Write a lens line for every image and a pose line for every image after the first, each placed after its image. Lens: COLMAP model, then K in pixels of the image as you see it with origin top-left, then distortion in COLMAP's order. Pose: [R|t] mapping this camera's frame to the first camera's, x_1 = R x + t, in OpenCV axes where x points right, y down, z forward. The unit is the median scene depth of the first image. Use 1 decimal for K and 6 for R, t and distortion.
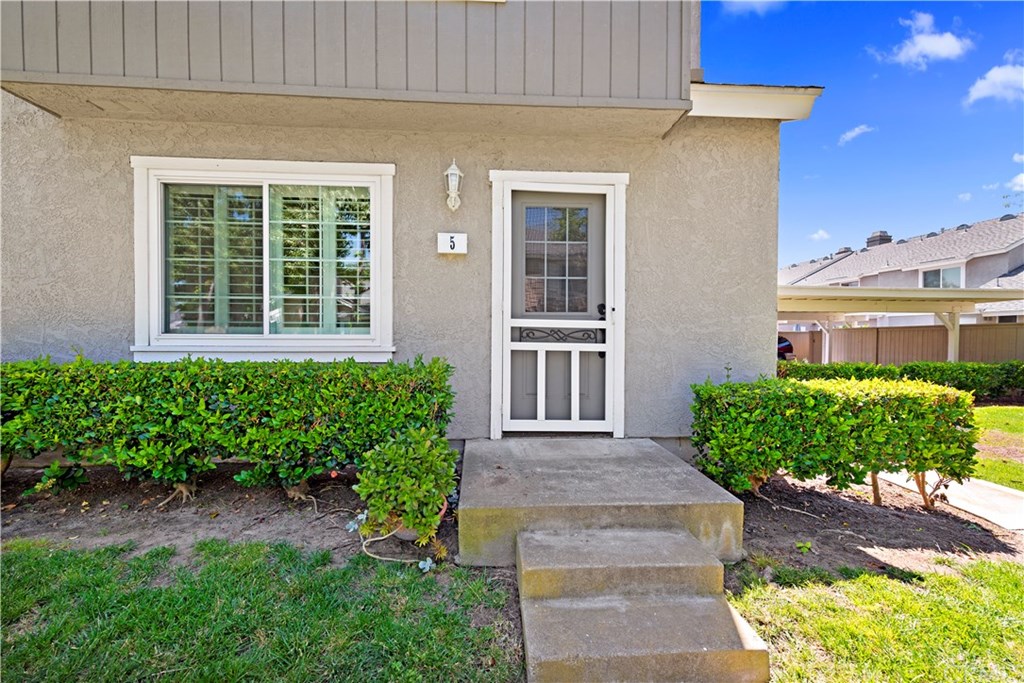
lens RADIAL K [[400.0, 0, 526.2], [0, 400.0, 337.2], [0, 0, 1]] dist [0.008133, -0.000042]
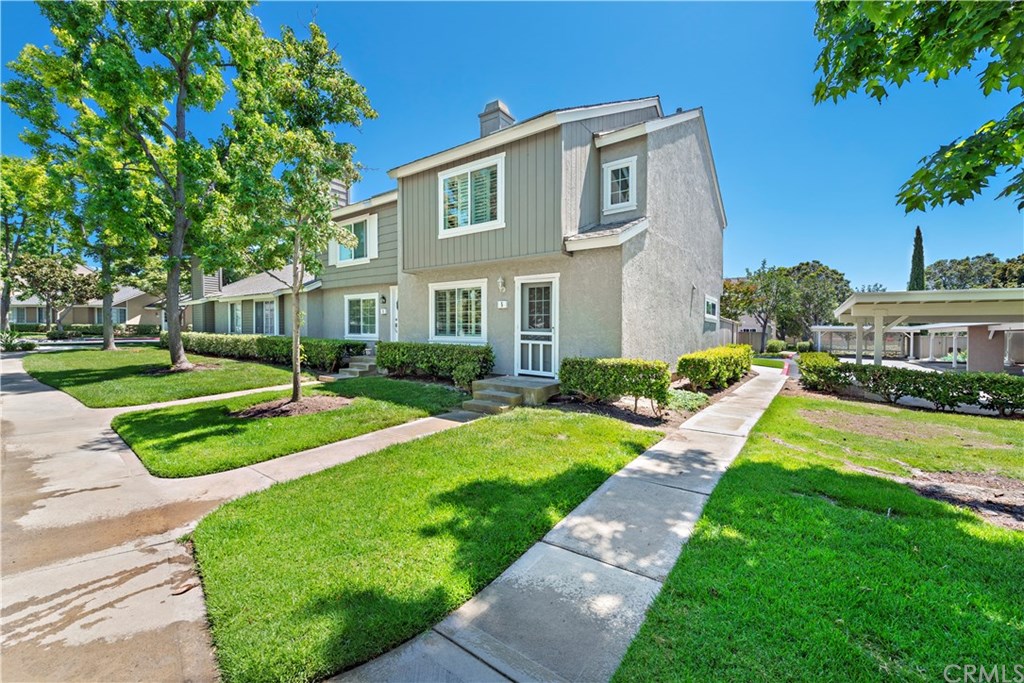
lens RADIAL K [[400.0, 0, 526.2], [0, 400.0, 337.2], [0, 0, 1]] dist [0.008133, -0.000042]
pose [[0.791043, 0.014737, -0.611583, 1.623819], [-0.006193, 0.999851, 0.016083, -0.050725], [0.611729, -0.008935, 0.791017, -1.089419]]
